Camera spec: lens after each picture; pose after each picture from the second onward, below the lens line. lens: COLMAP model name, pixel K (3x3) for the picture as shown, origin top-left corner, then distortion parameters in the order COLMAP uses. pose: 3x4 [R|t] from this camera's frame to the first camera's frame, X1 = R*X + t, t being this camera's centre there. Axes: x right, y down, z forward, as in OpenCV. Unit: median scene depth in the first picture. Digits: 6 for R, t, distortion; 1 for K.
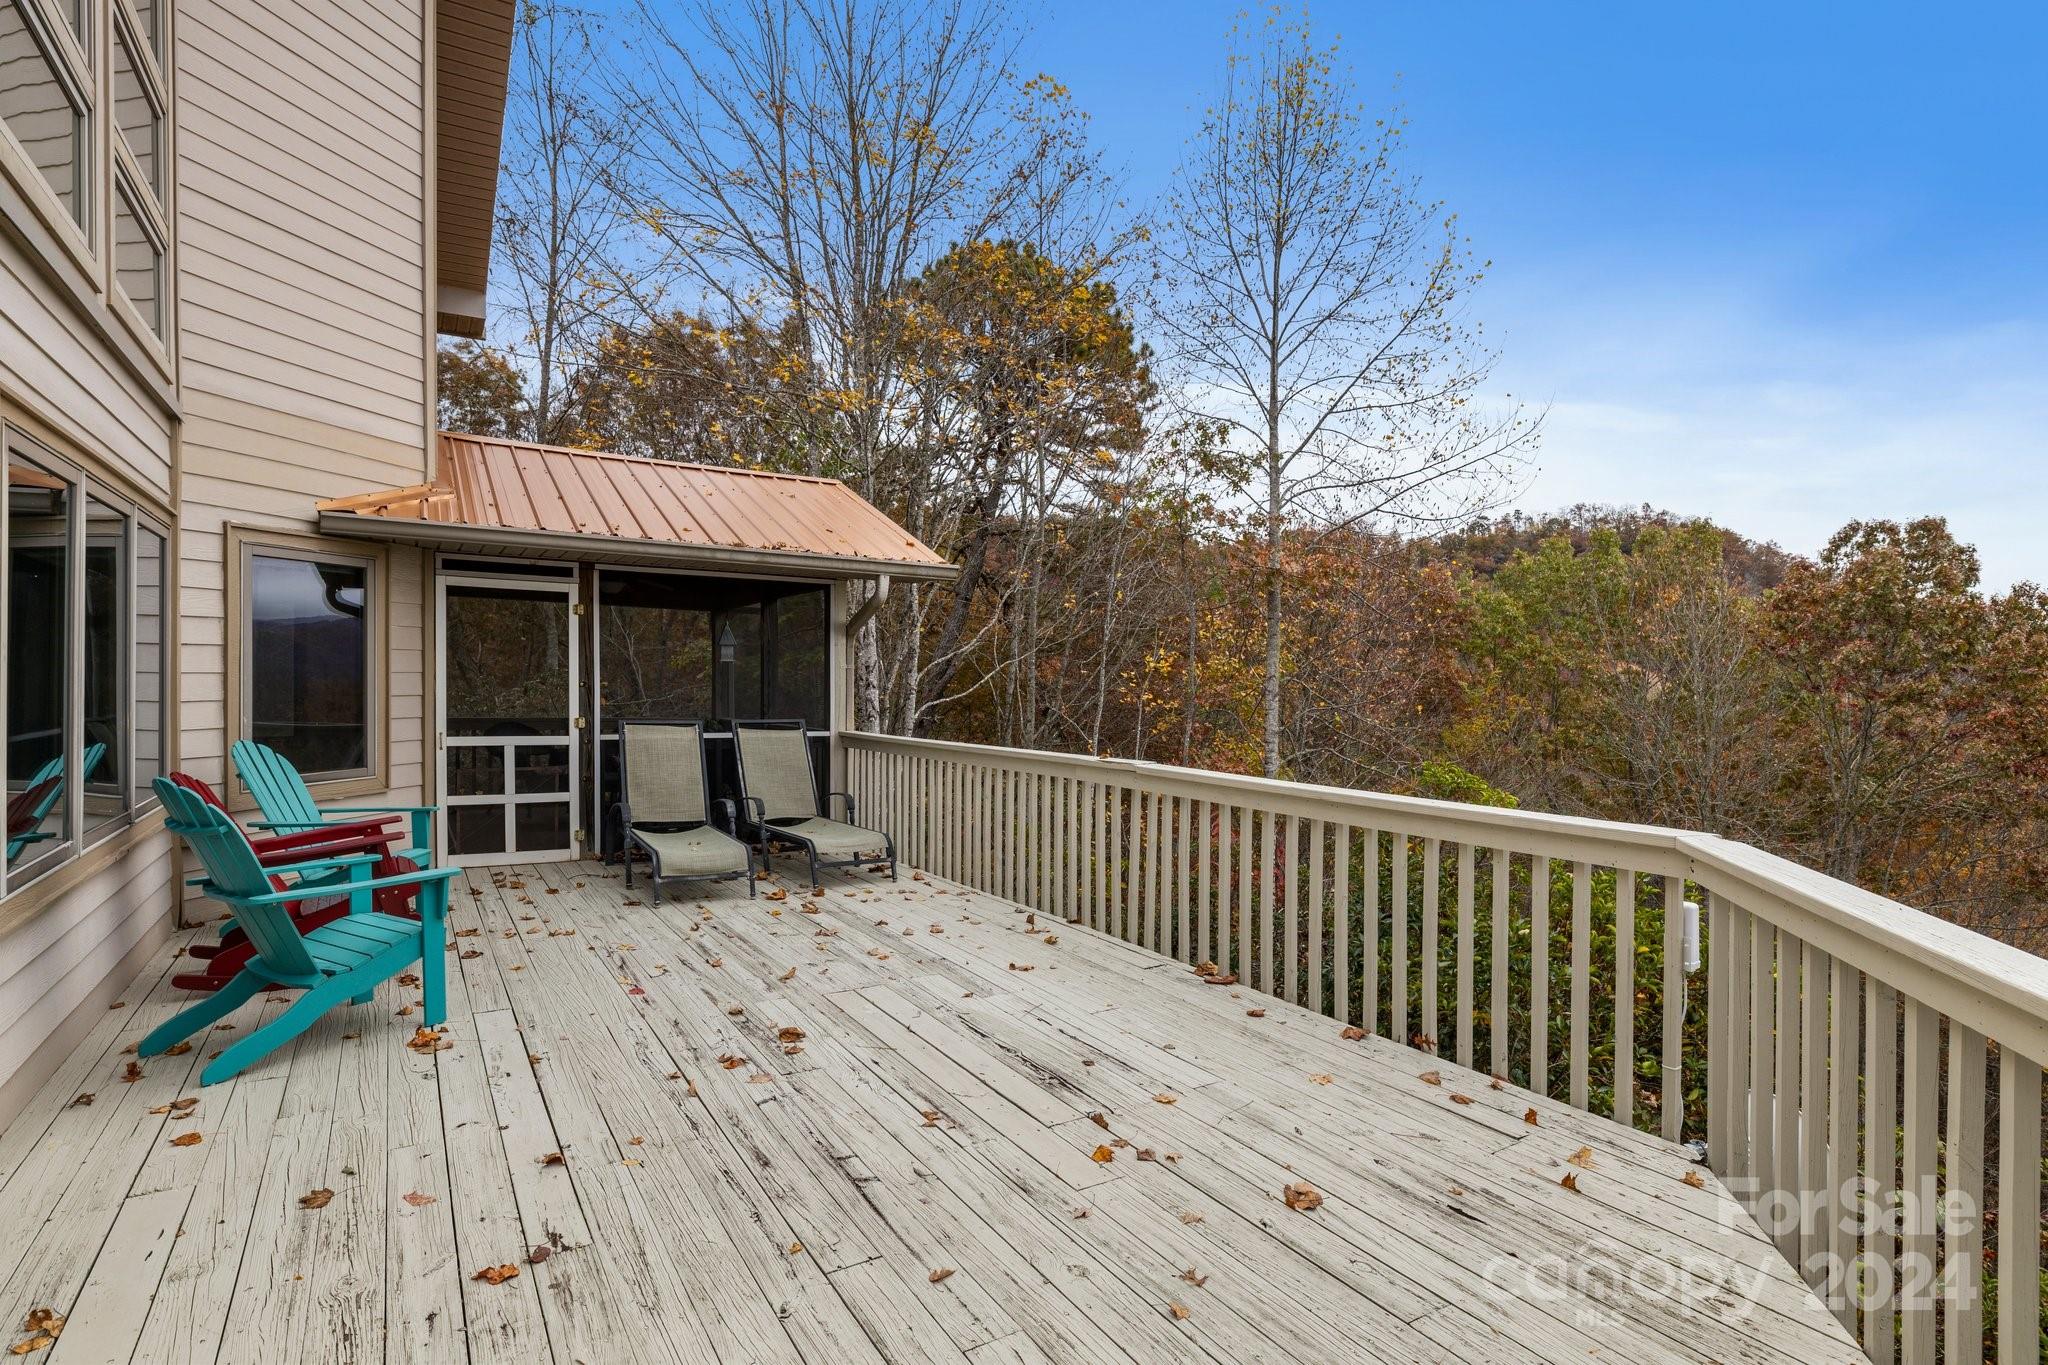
lens RADIAL K [[1072.6, 0, 1018.3], [0, 1072.6, 688.3], [0, 0, 1]] dist [0.003477, 0.000400]
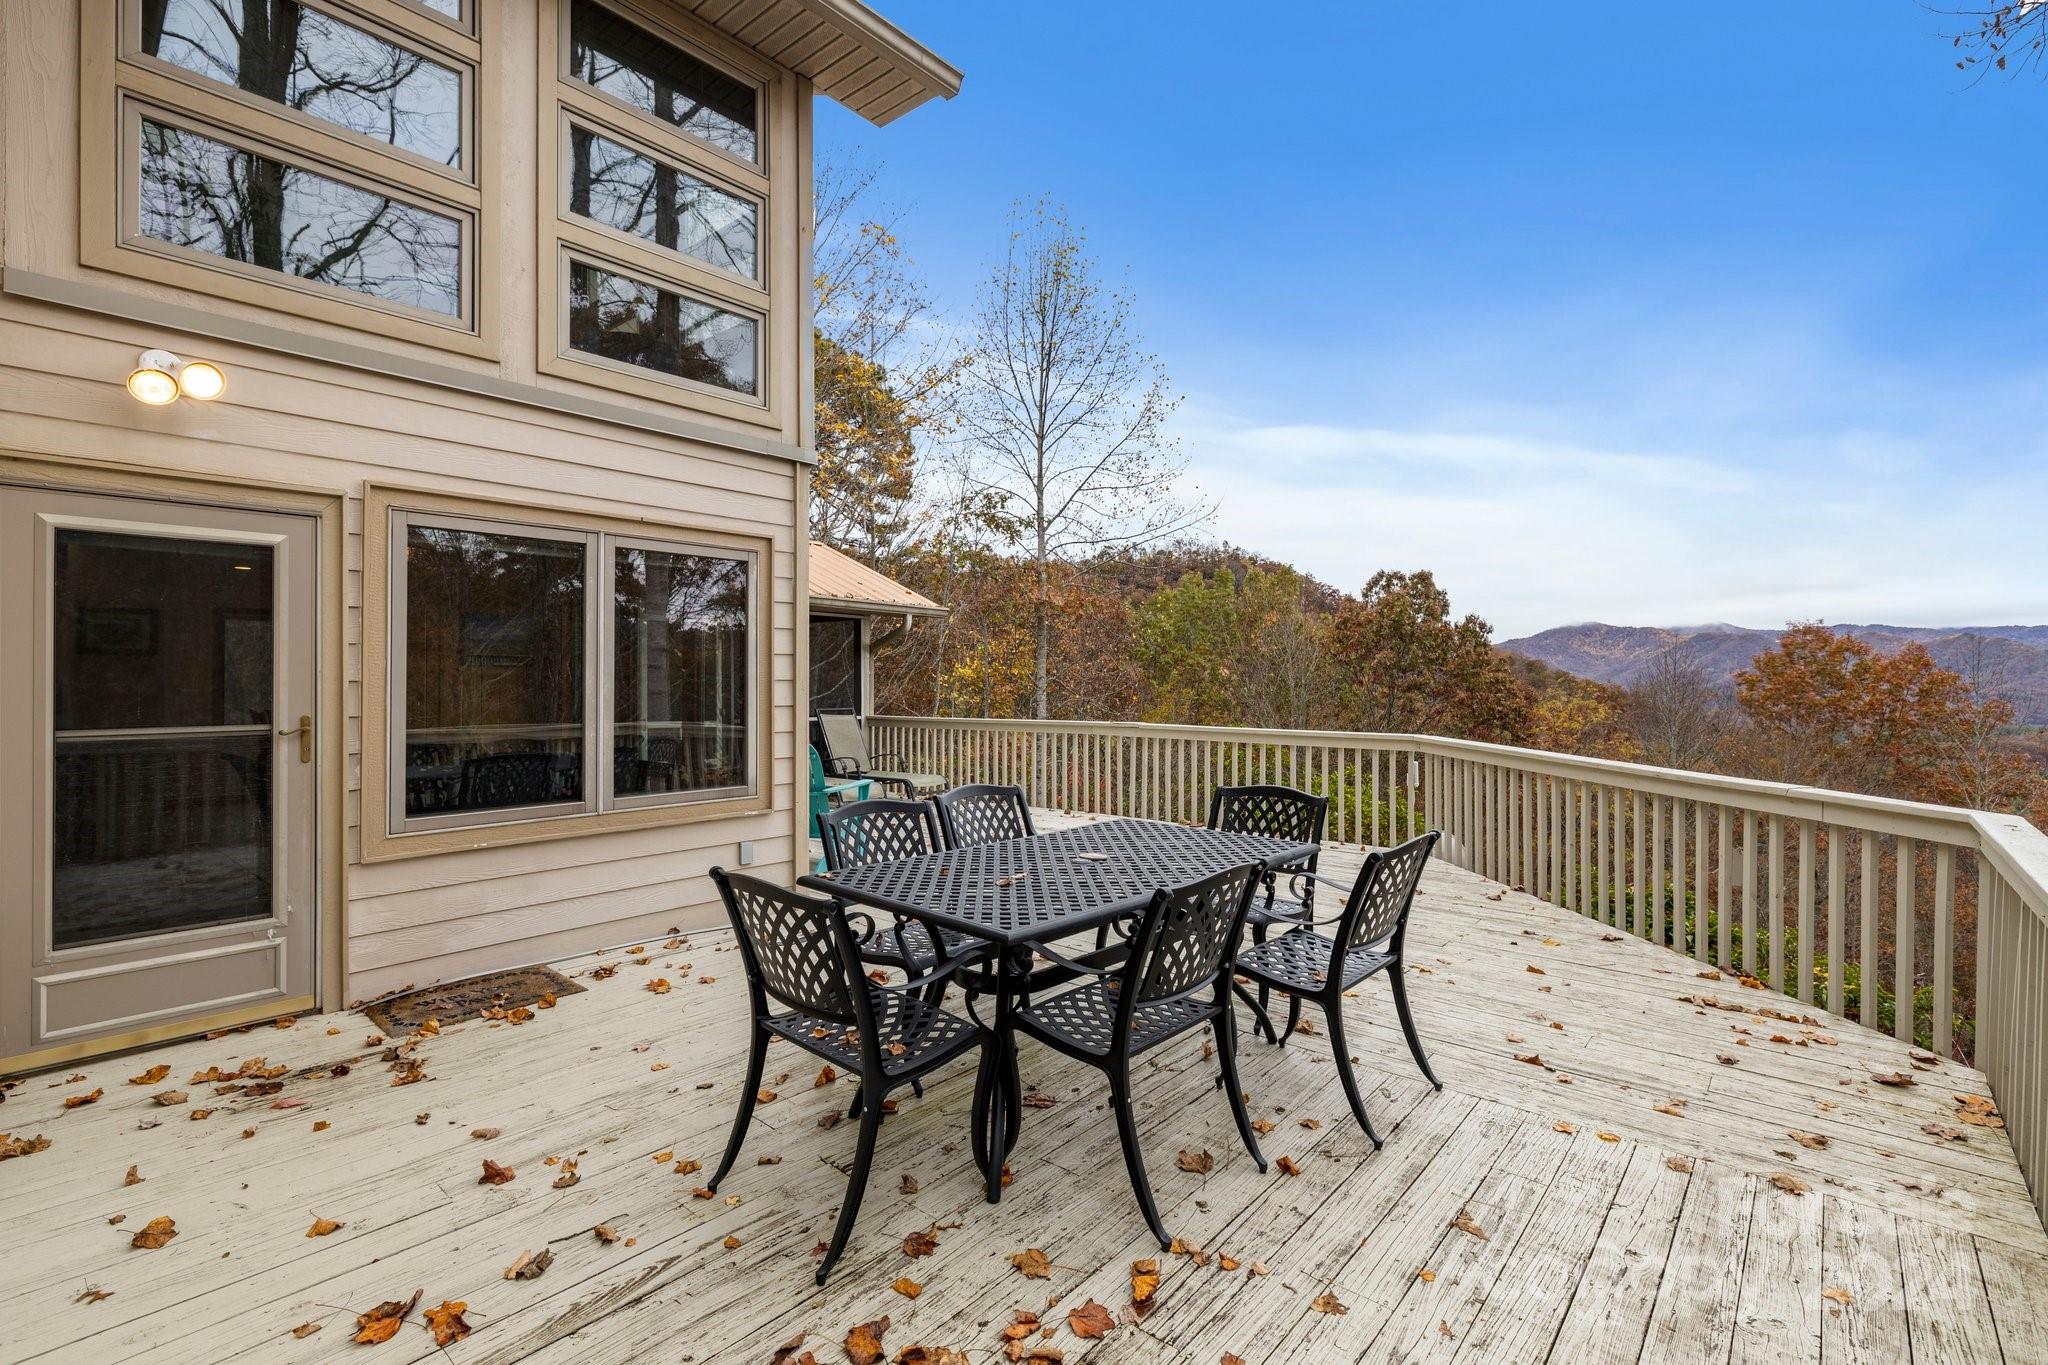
lens RADIAL K [[921.5, 0, 1026.9], [0, 921.5, 678.1], [0, 0, 1]] dist [-0.000916, -0.000030]
pose [[0.952720, -0.007629, 0.303753, -0.140147], [0.010691, 0.999907, -0.008419, 0.000083], [-0.303660, 0.011268, 0.952714, -0.126442]]
